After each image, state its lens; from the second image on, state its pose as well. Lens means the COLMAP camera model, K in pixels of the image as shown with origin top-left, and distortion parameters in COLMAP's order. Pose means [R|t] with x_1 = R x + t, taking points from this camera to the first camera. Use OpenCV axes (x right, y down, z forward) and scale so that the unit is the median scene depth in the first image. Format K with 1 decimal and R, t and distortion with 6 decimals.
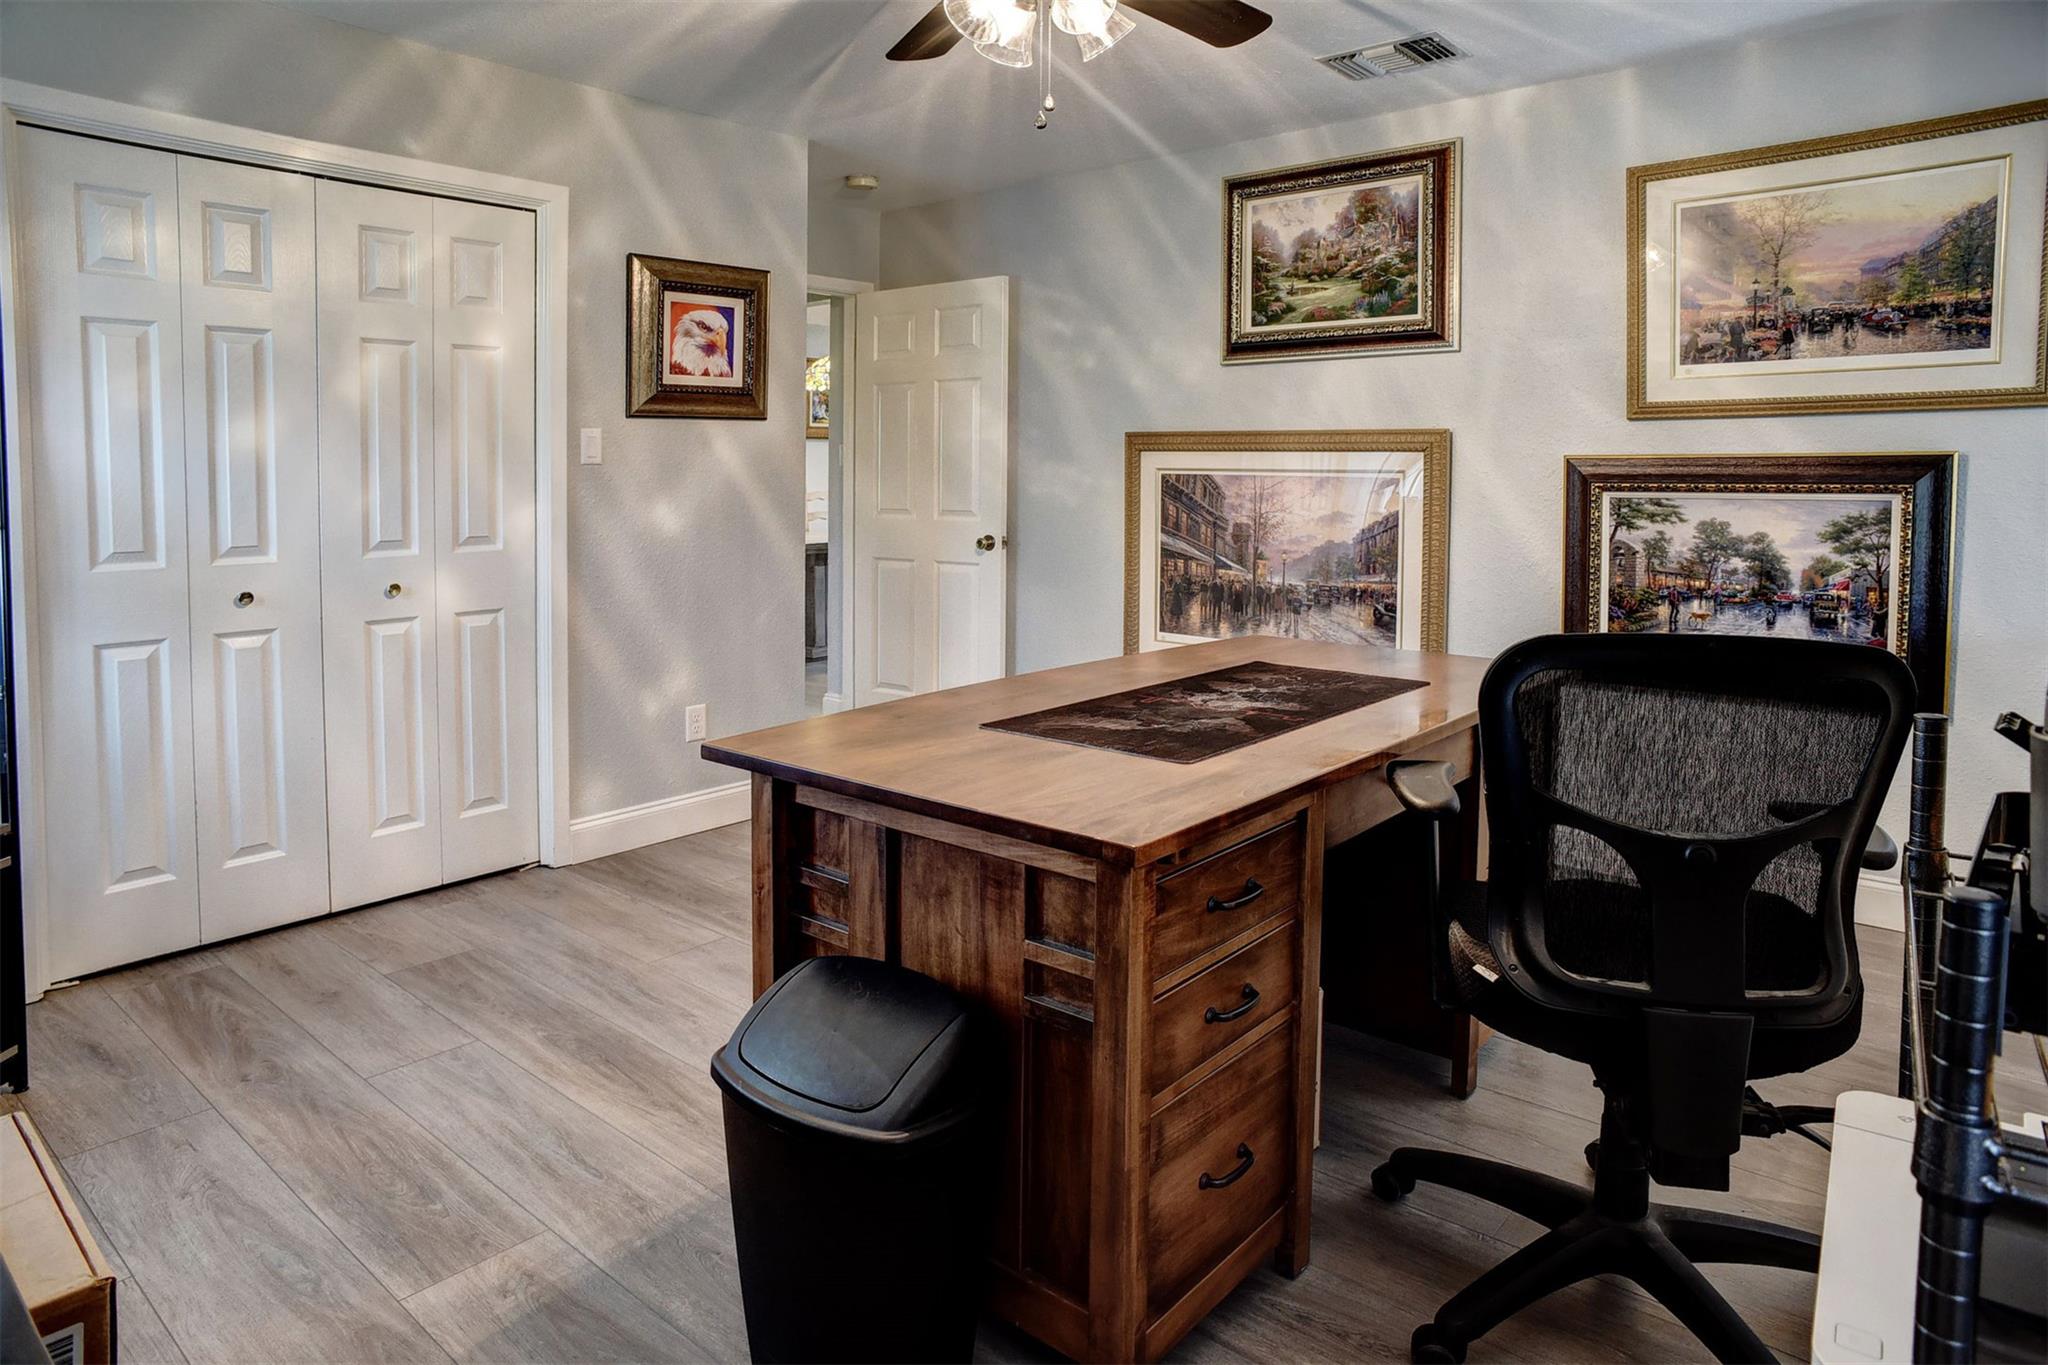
lens RADIAL K [[1173.3, 0, 1035.0], [0, 1173.3, 680.5], [0, 0, 1]] dist [-0.096127, 0.070957]
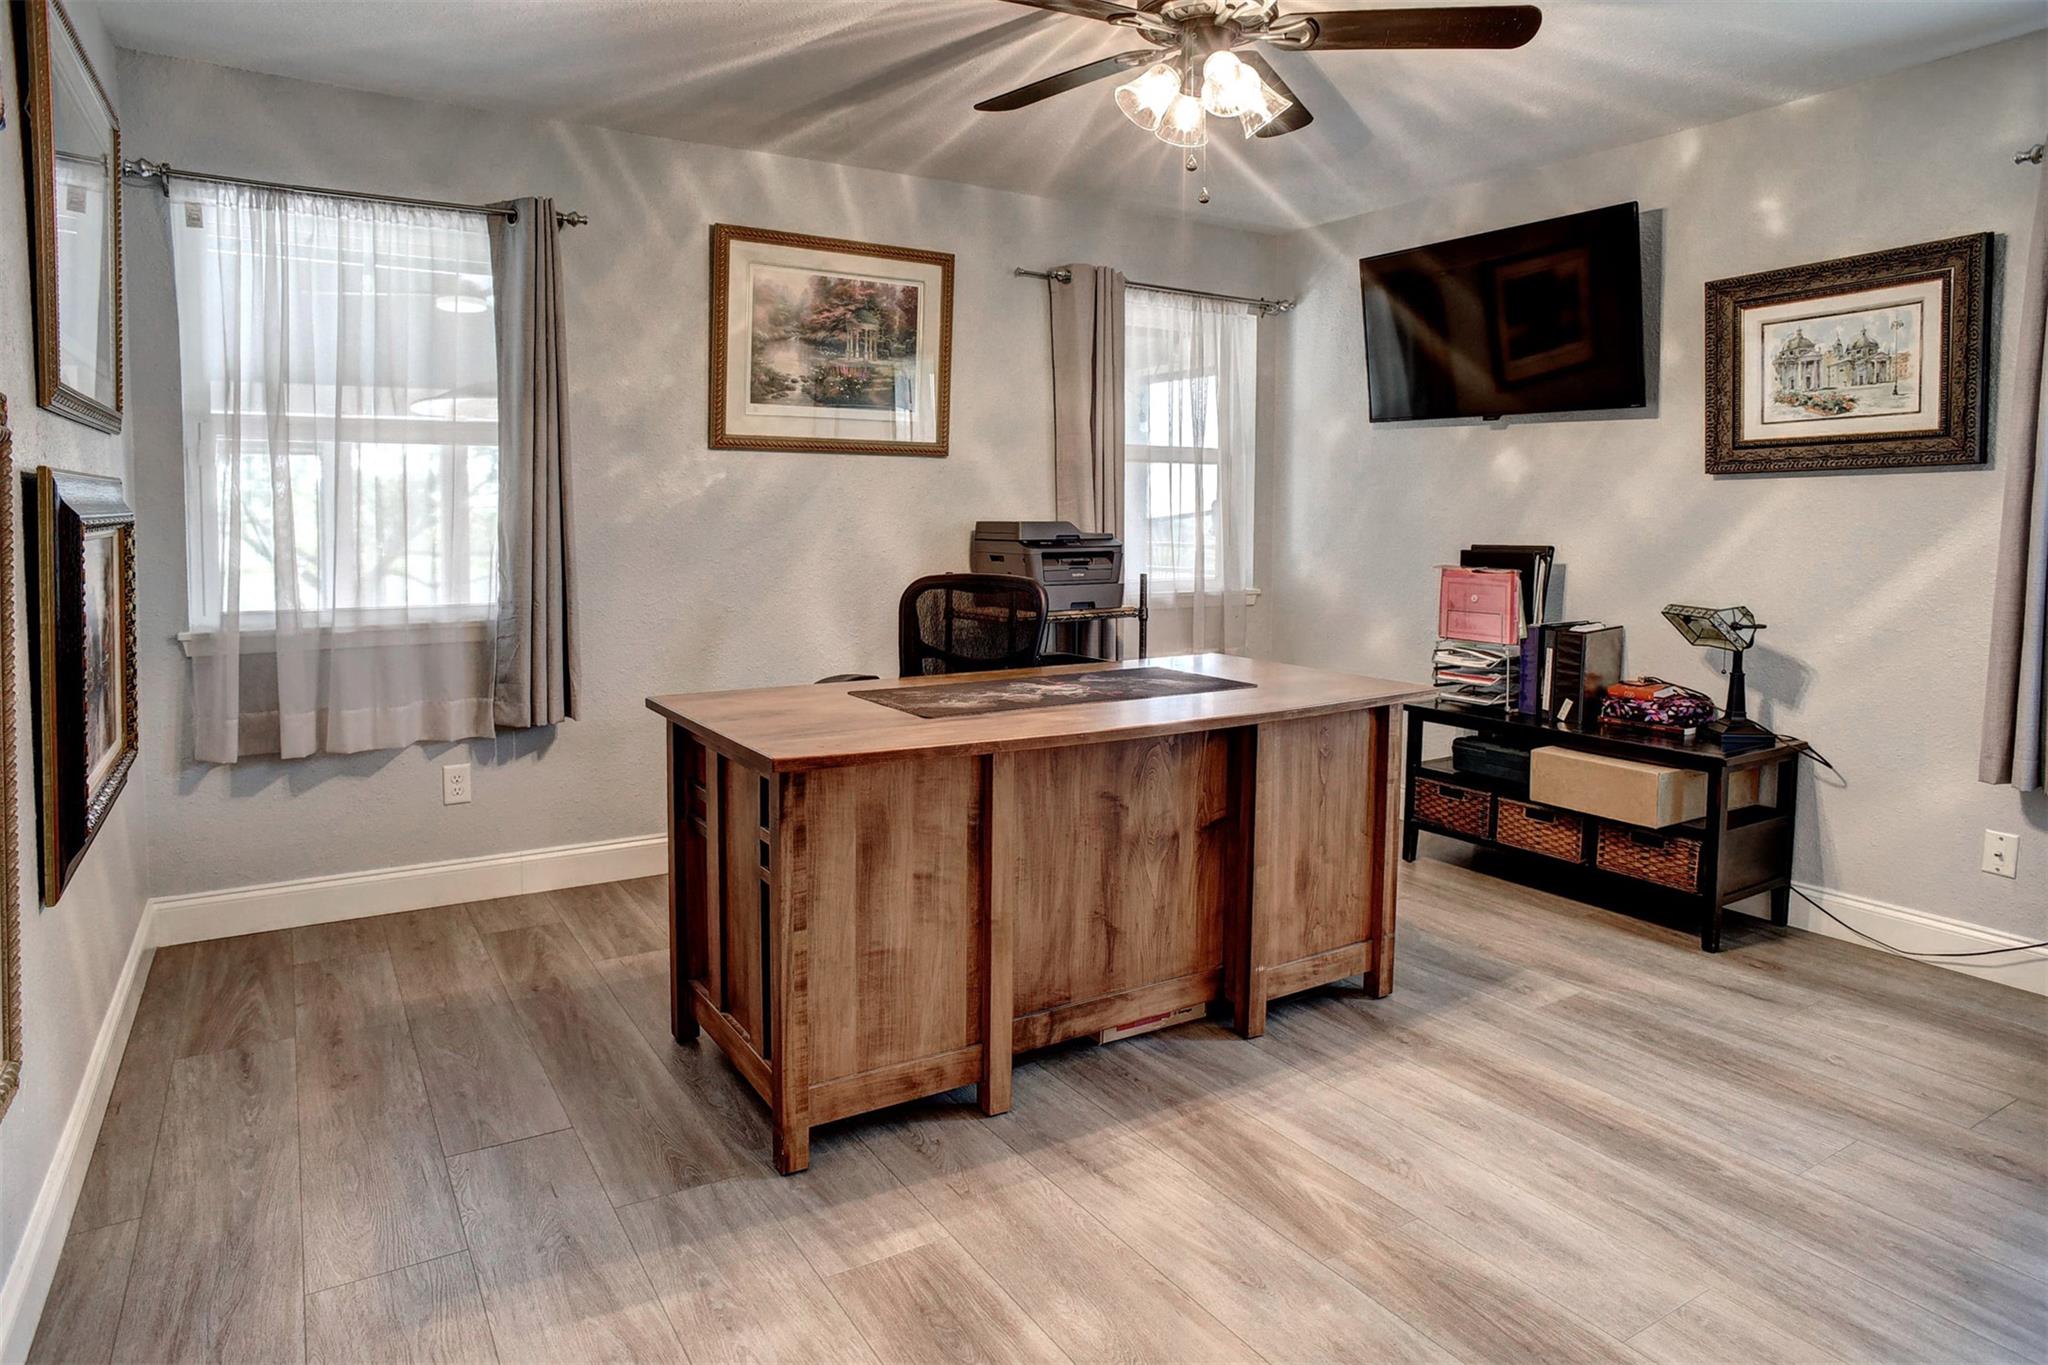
lens RADIAL K [[1173.3, 0, 1035.0], [0, 1173.3, 680.5], [0, 0, 1]] dist [-0.096127, 0.070957]
pose [[-0.954077, -0.062243, 0.293025, -0.178811], [0.037627, 0.945529, 0.323357, -0.371337], [-0.297190, 0.319533, -0.899765, 1.995489]]
